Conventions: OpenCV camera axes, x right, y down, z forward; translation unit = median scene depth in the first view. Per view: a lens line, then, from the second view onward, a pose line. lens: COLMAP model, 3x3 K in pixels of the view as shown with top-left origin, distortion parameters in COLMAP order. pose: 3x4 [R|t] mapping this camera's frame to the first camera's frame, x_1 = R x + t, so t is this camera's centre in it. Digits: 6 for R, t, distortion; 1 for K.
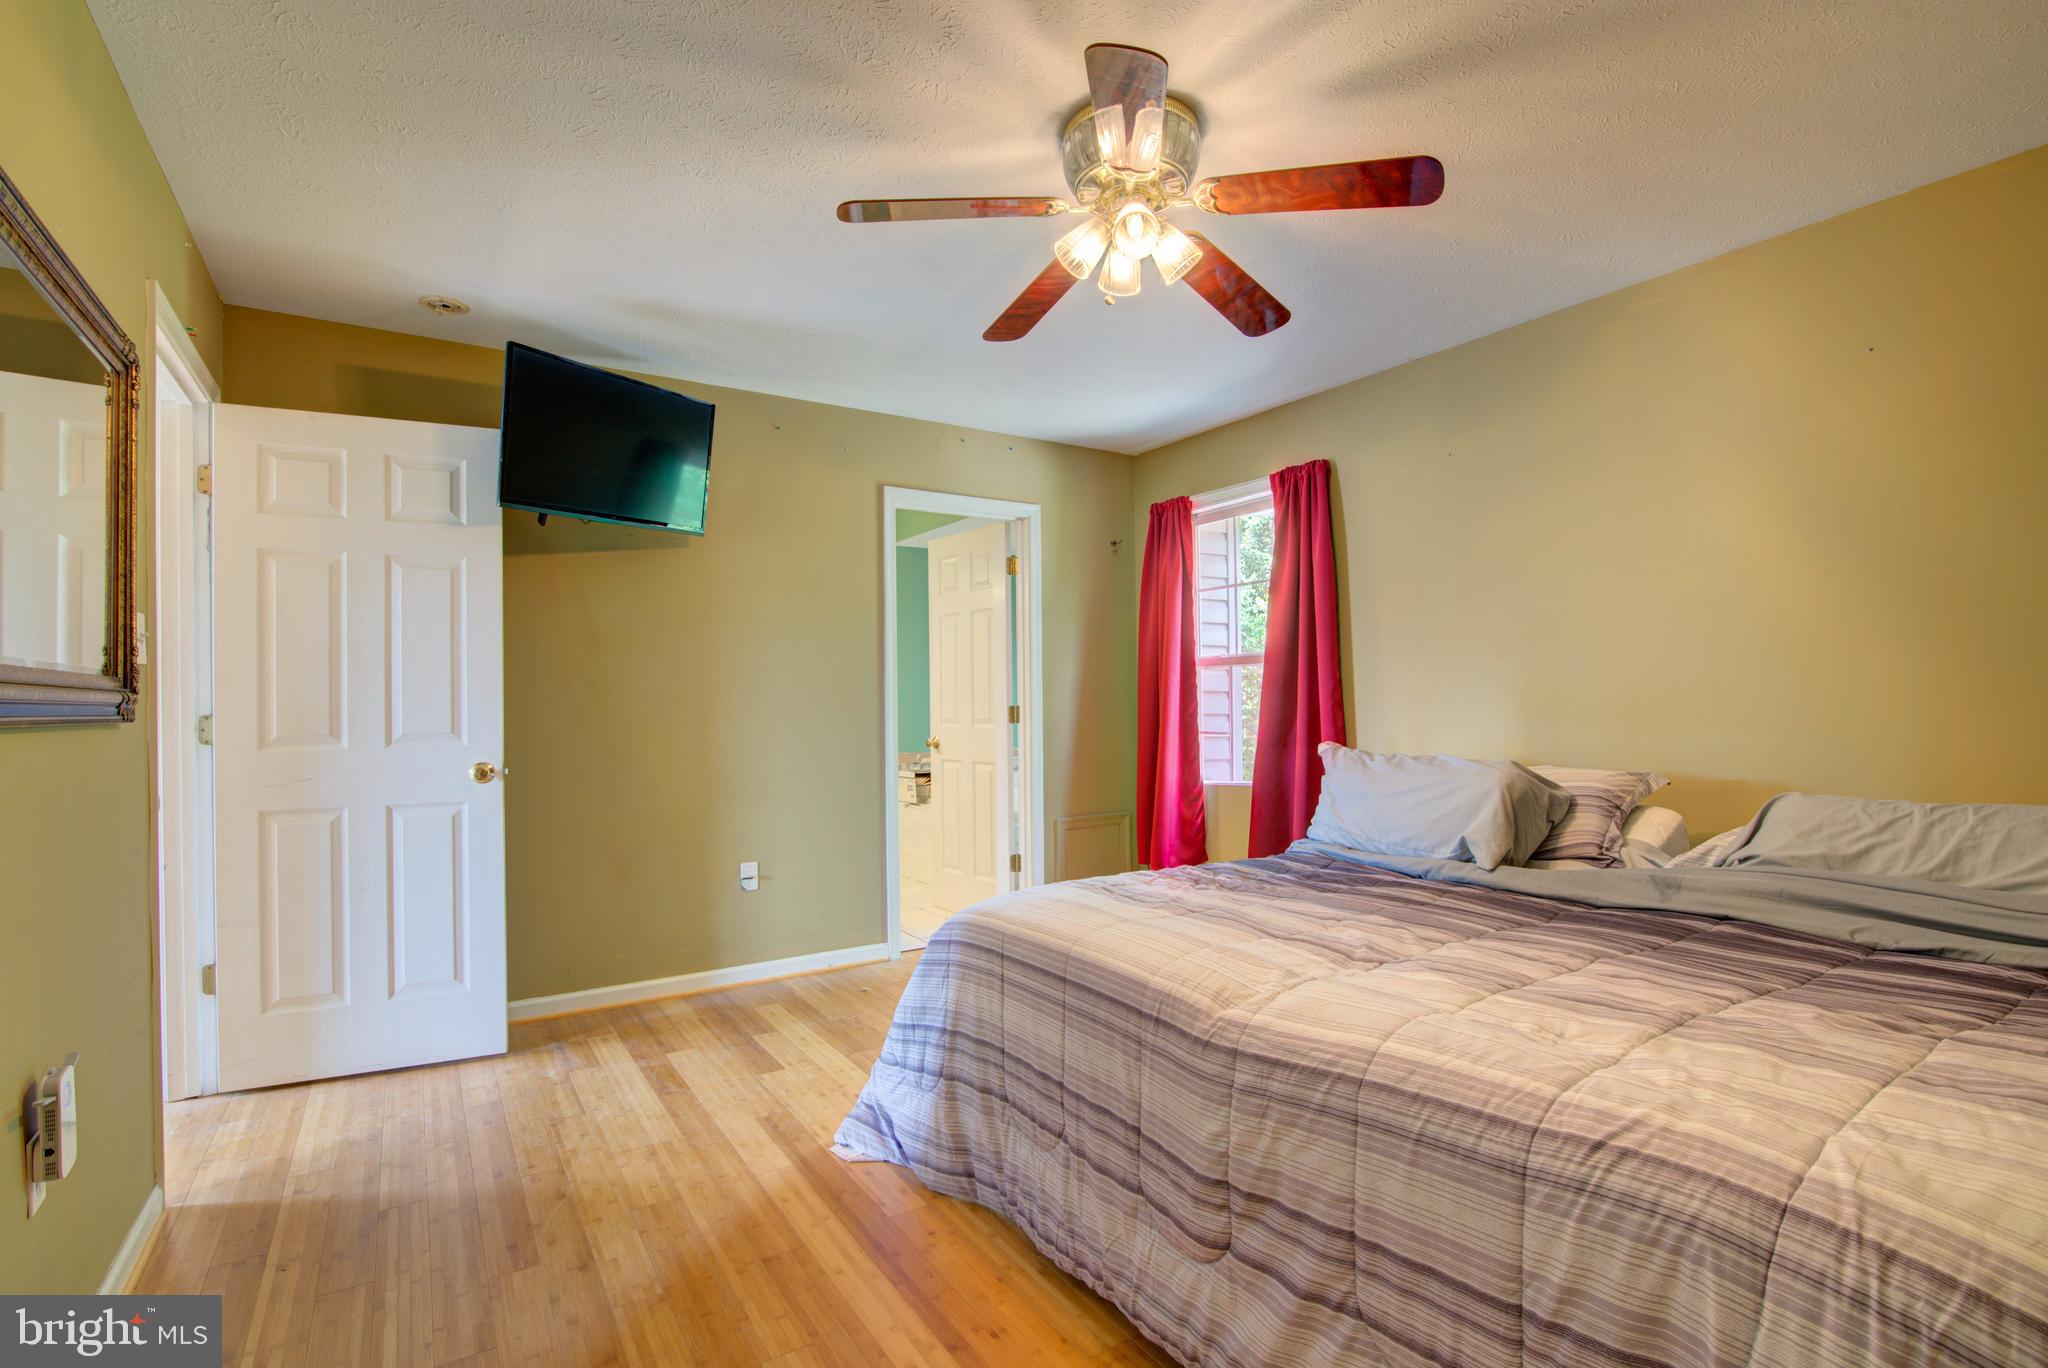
lens RADIAL K [[931.6, 0, 1025.2], [0, 931.6, 694.9], [0, 0, 1]] dist [-0.021880, 0.002312]
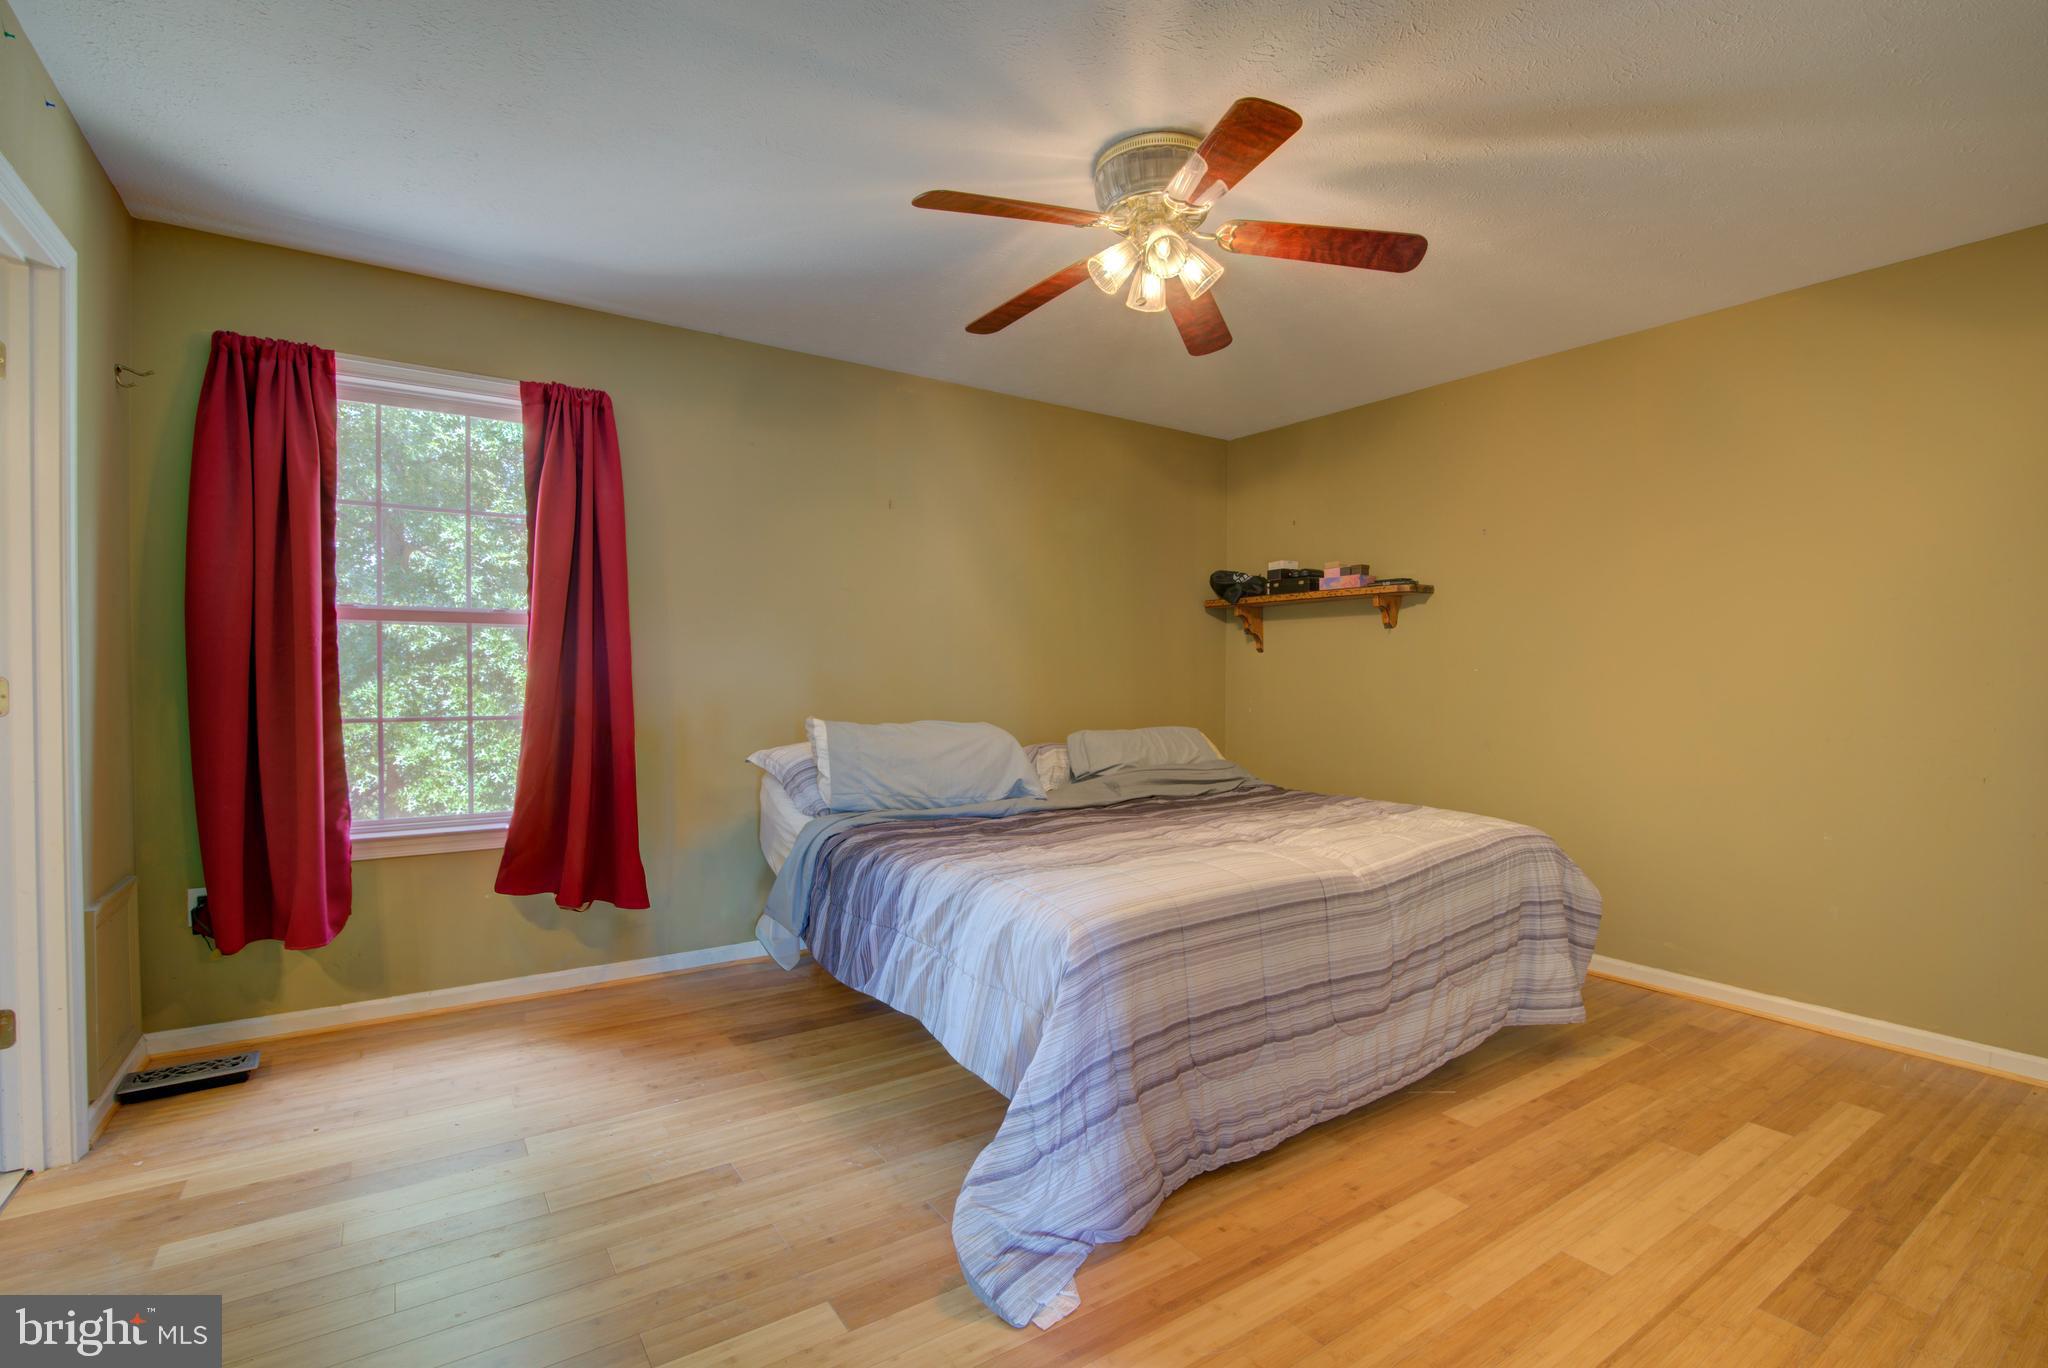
lens RADIAL K [[931.6, 0, 1025.2], [0, 931.6, 694.9], [0, 0, 1]] dist [-0.021880, 0.002312]
pose [[-0.006220, -0.011579, 0.999914, -1.122338], [-0.010422, 0.999879, 0.011514, 0.021069], [-0.999926, -0.010349, -0.006340, 1.297713]]
